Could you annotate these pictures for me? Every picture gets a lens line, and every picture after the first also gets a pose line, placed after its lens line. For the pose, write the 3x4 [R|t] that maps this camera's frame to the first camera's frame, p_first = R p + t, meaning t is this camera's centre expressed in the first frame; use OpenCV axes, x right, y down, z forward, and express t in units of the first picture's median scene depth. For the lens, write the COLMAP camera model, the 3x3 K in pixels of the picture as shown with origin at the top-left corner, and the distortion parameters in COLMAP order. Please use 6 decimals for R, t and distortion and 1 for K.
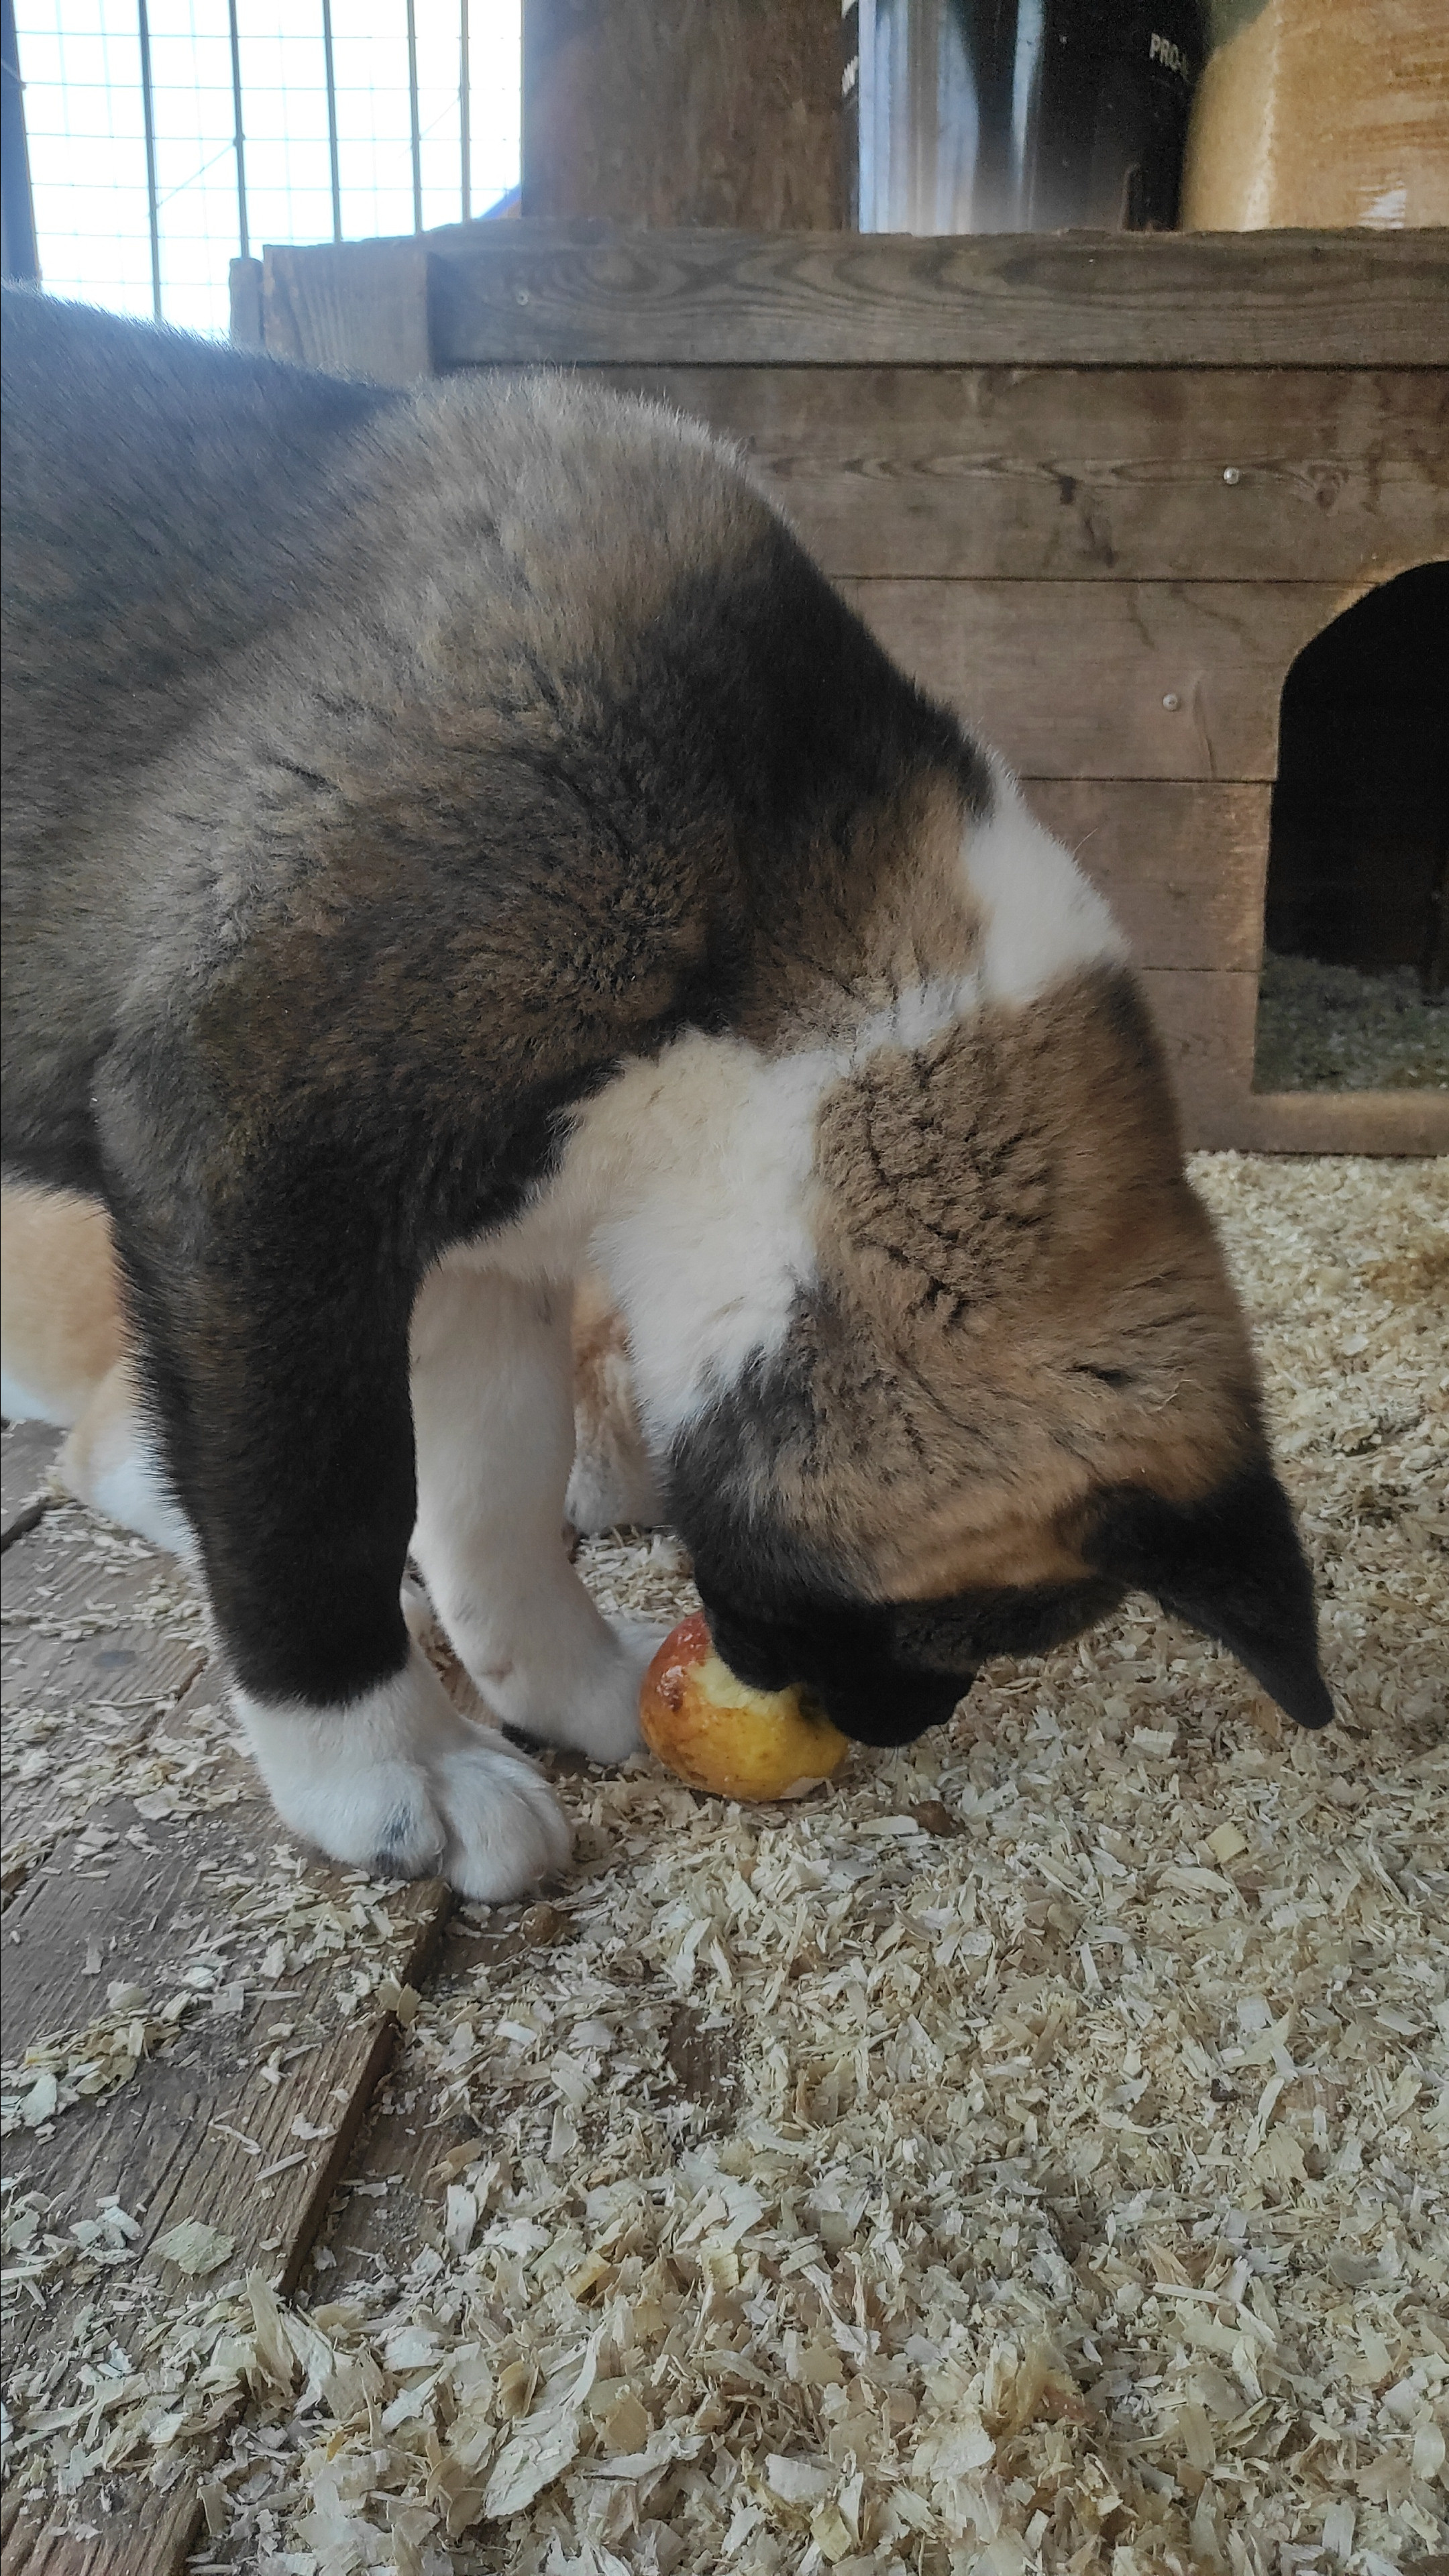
lens RADIAL K [[1904.5, 0, 741.4], [0, 1904.5, 1328.5], [0, 0, 1]] dist [0.052326, -0.051676]
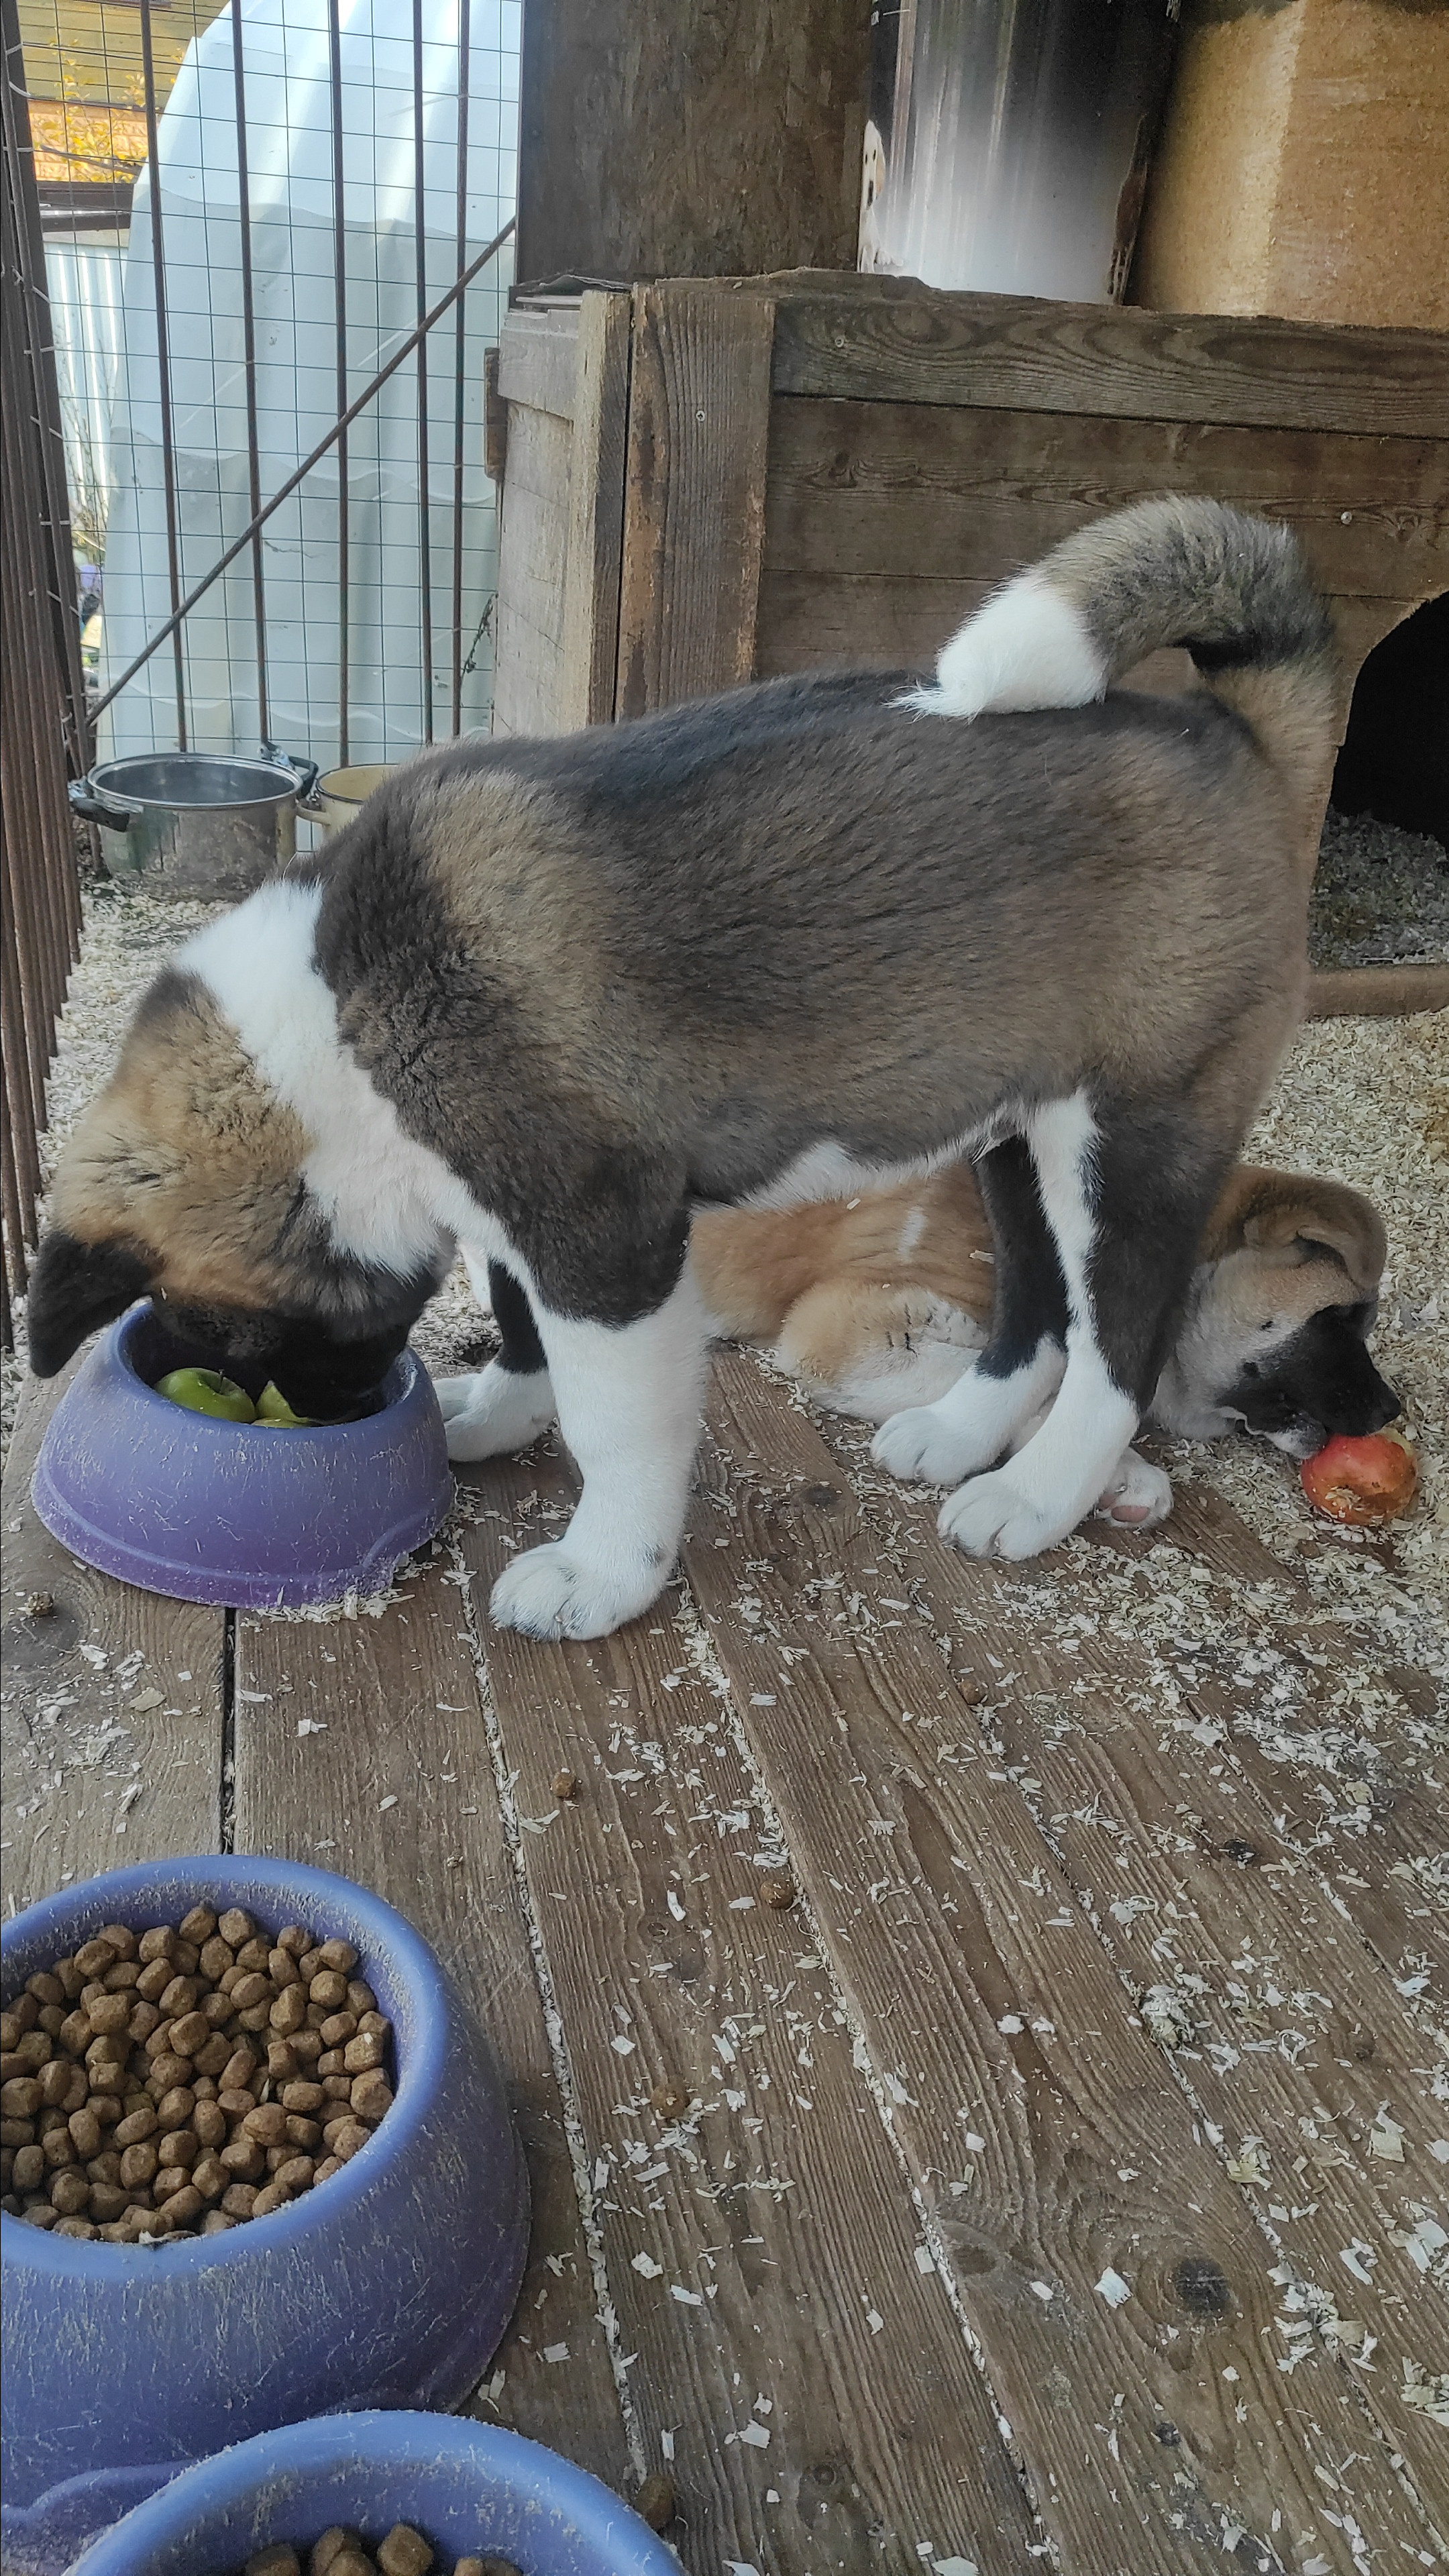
lens RADIAL K [[1904.5, 0, 699.5], [0, 1904.5, 1315.8], [0, 0, 1]] dist [0.052326, -0.051676]
pose [[0.957866, -0.084666, 0.274454, -0.586766], [0.022630, 0.974842, 0.221747, -0.217764], [-0.286323, -0.206193, 0.935683, -0.220395]]
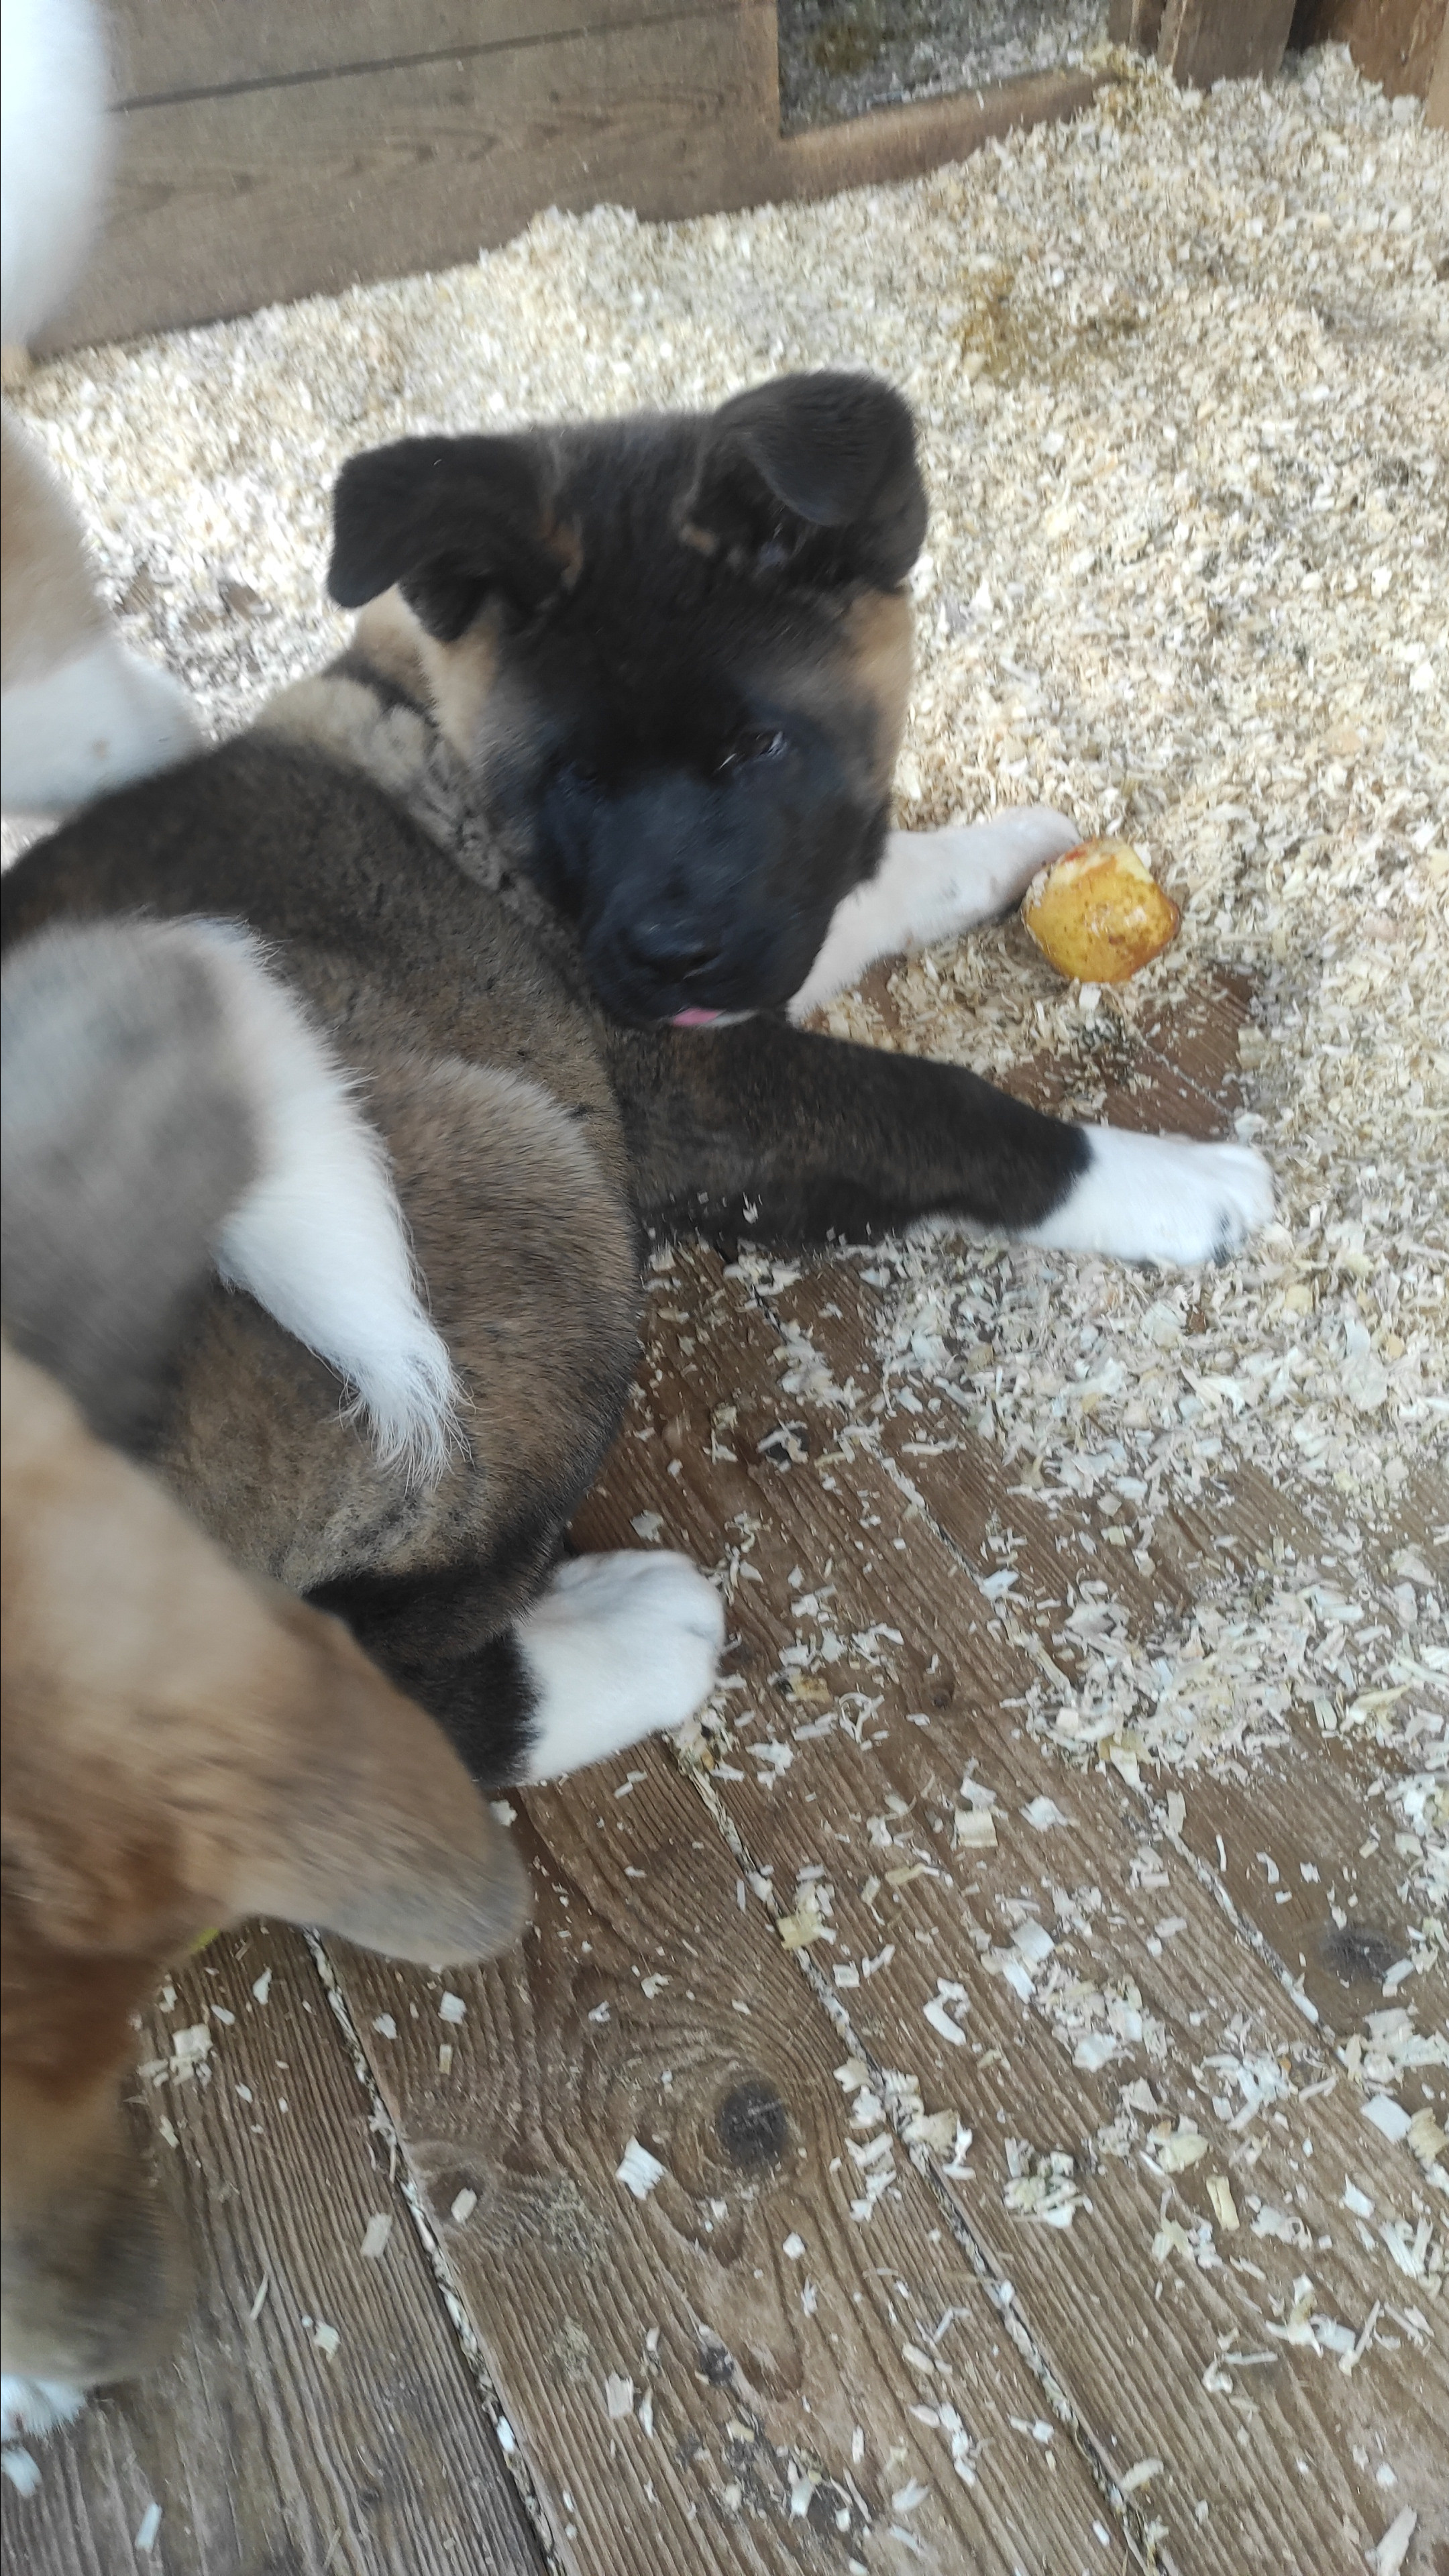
lens RADIAL K [[1904.5, 0, 726.3], [0, 1904.5, 1297.7], [0, 0, 1]] dist [0.052326, -0.051676]
pose [[0.854128, -0.398550, 0.334101, -0.392030], [0.167334, 0.818871, 0.549044, -0.206018], [-0.492407, -0.413048, 0.766112, -0.047317]]
